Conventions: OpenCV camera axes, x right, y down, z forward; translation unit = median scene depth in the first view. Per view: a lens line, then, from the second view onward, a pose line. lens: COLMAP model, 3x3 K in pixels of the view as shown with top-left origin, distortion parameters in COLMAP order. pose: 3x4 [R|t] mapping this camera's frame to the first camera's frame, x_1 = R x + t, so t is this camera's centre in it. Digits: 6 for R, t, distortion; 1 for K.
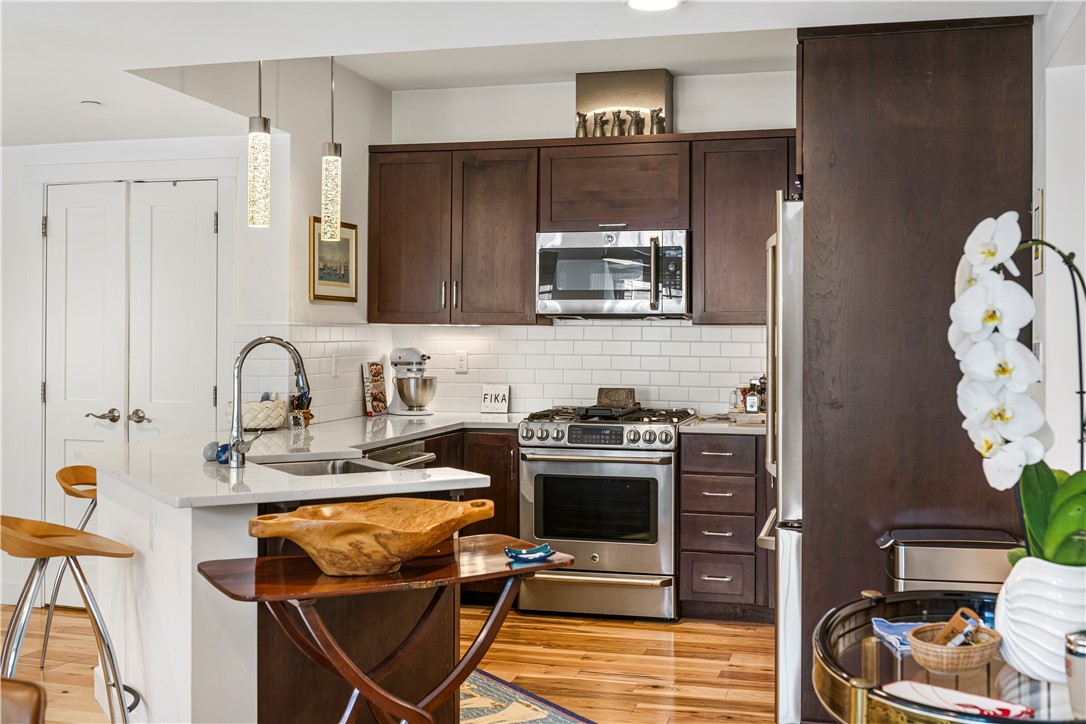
lens RADIAL K [[1171.6, 0, 545.5], [0, 1171.6, 333.7], [0, 0, 1]] dist [-0.025925, 0.000000]
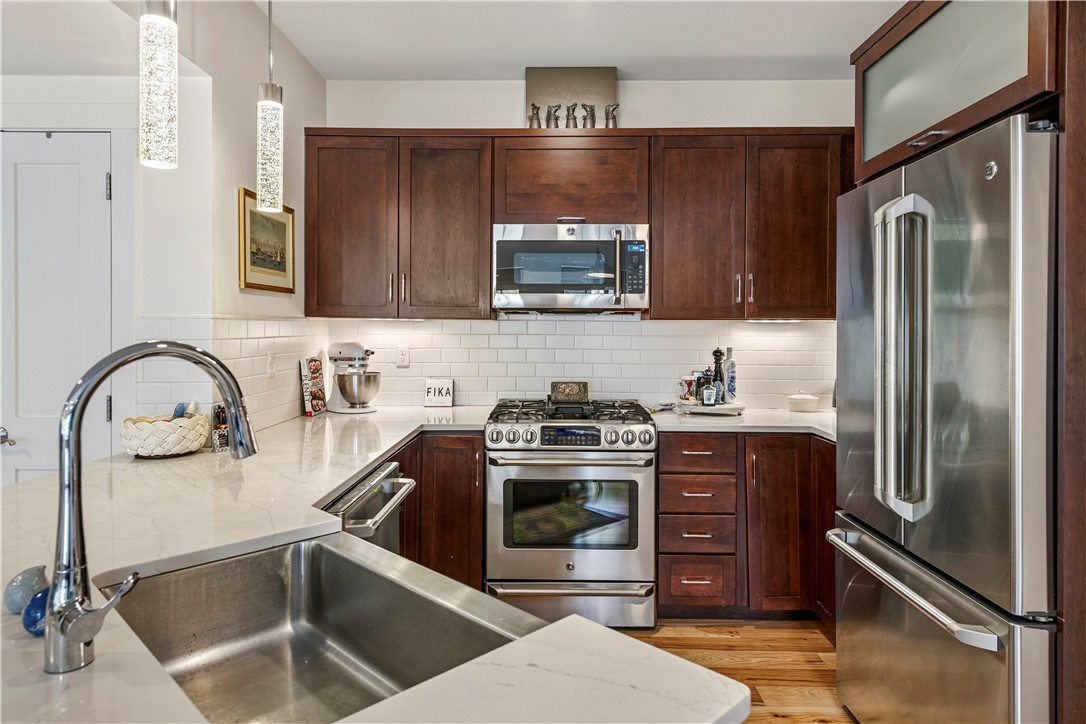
lens RADIAL K [[658.0, 0, 544.0], [0, 658.0, 336.3], [0, 0, 1]] dist [0.021536, -0.012867]
pose [[0.969733, -0.003300, 0.244144, -0.103405], [-0.000827, 0.999859, 0.016800, -0.002710], [-0.244165, -0.016493, 0.969593, 0.476223]]
